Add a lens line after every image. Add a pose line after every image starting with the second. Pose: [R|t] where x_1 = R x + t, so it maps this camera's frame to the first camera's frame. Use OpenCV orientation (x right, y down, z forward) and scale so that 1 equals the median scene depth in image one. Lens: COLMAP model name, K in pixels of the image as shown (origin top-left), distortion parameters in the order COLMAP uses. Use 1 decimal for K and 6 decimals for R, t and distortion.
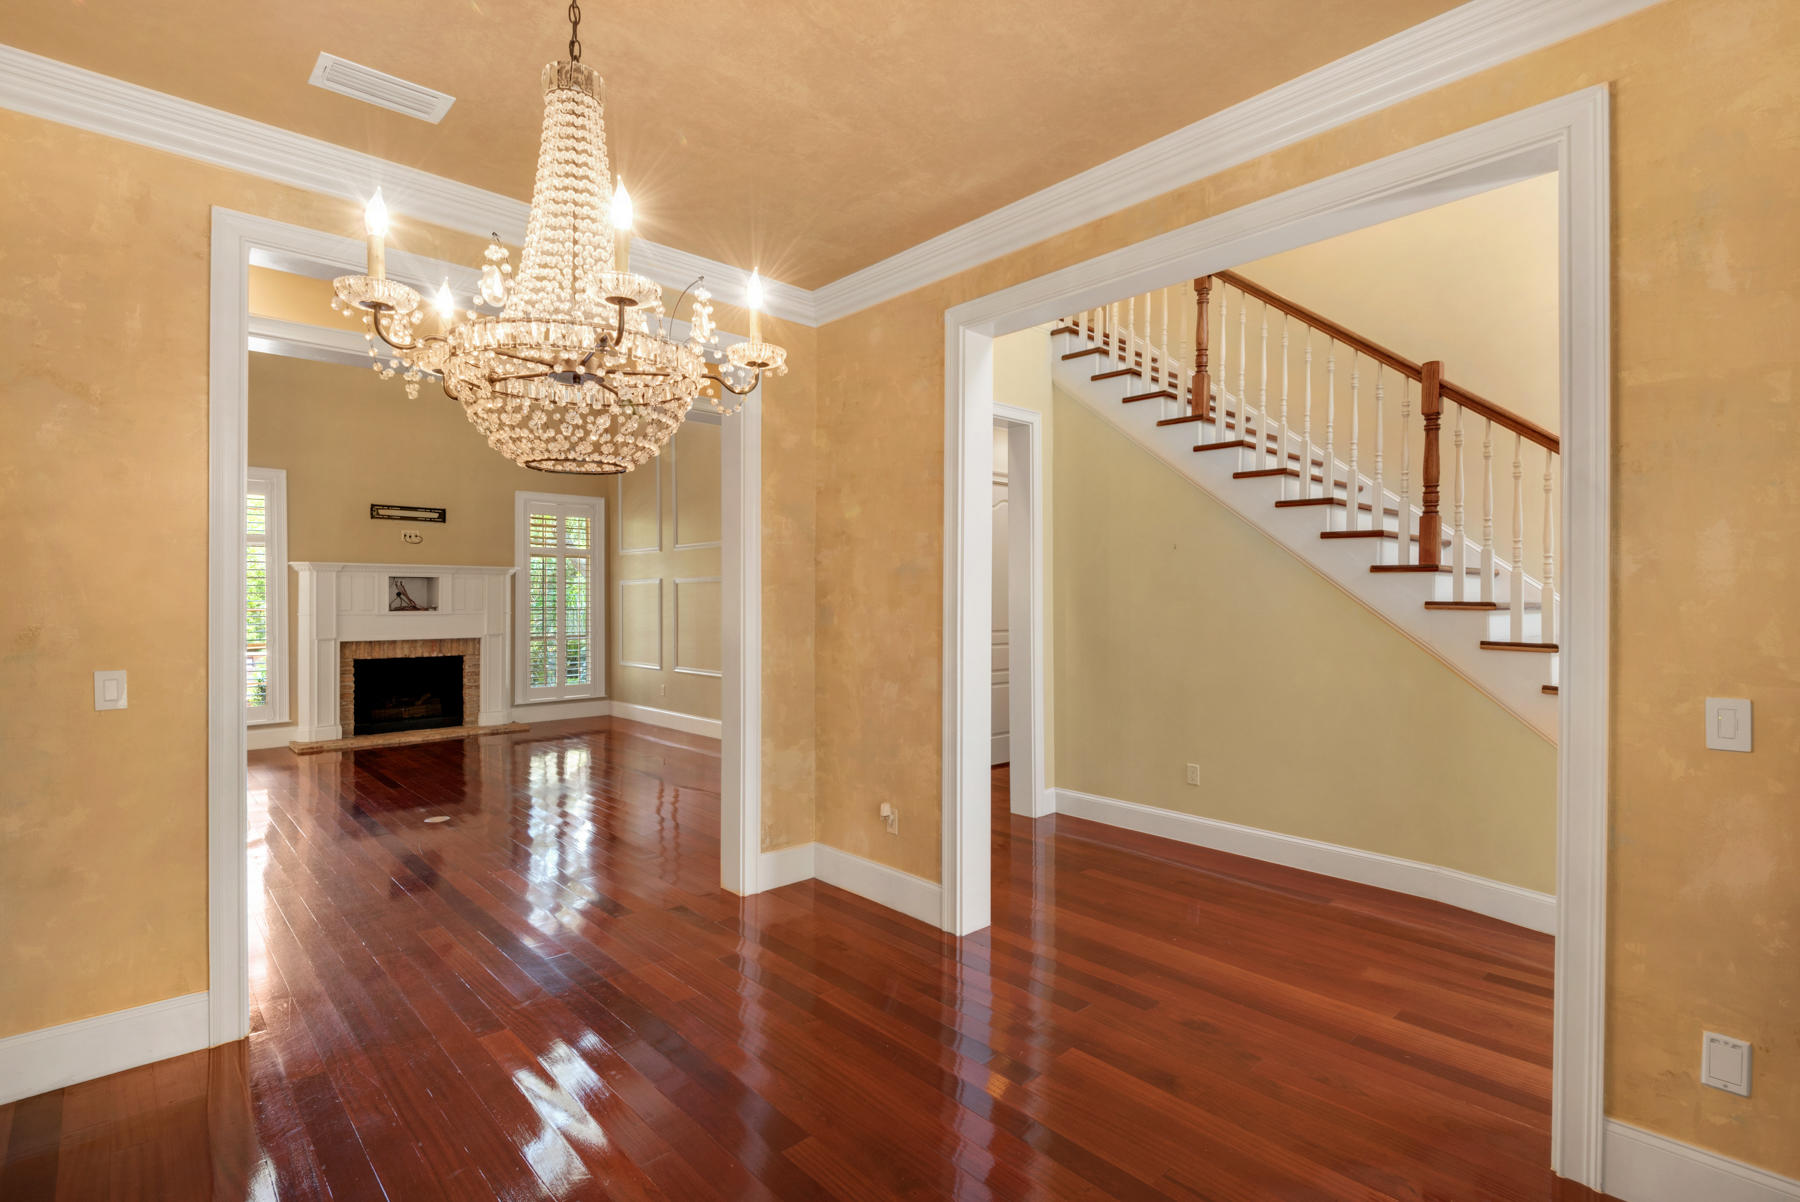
lens RADIAL K [[820.5, 0, 927.5], [0, 820.5, 580.3], [0, 0, 1]] dist [-0.000092, -0.000240]
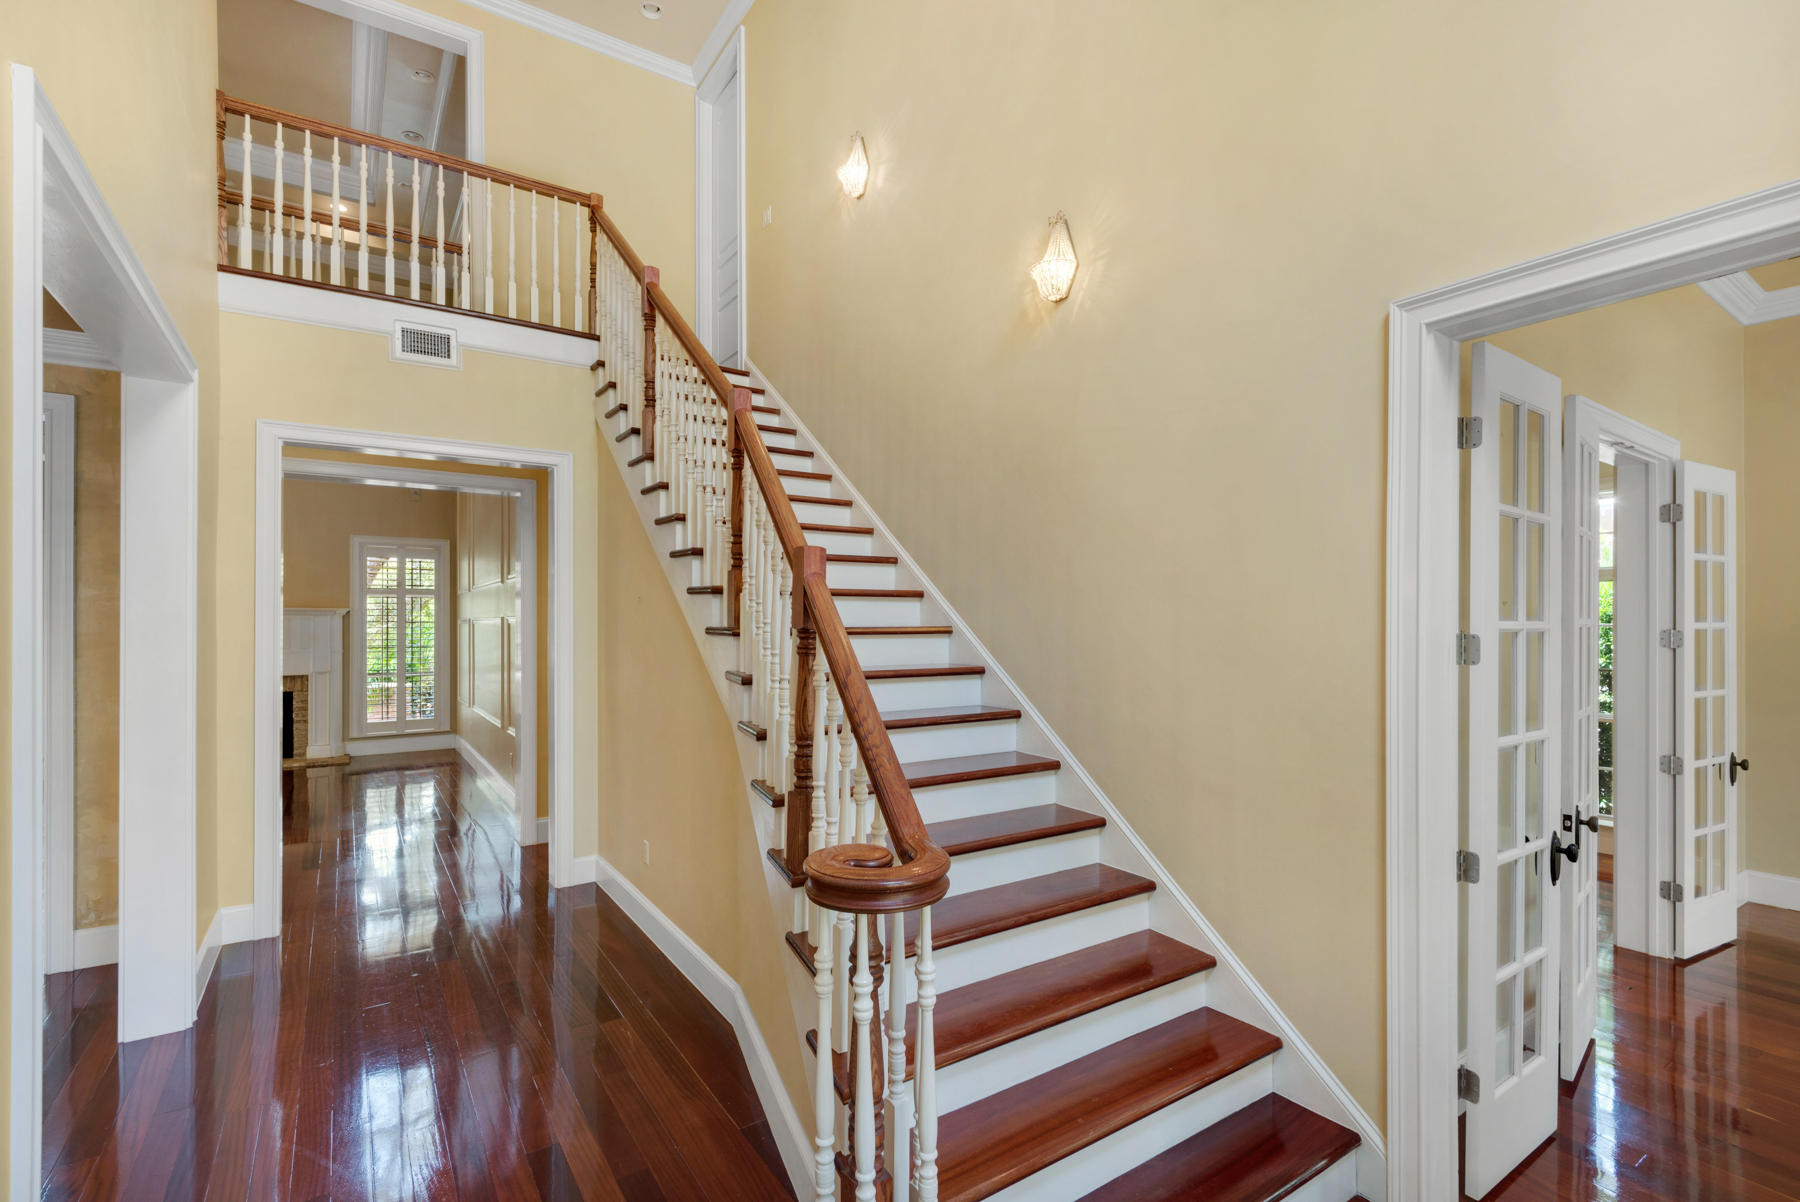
lens RADIAL K [[809.8, 0, 900.0], [0, 809.8, 601.0], [0, 0, 1]] dist [0.000322, -0.000888]
pose [[0.988008, -0.008864, -0.154149, 0.377736], [0.009049, 0.999959, 0.000499, -0.019735], [0.154138, -0.001888, 0.988048, 0.083050]]
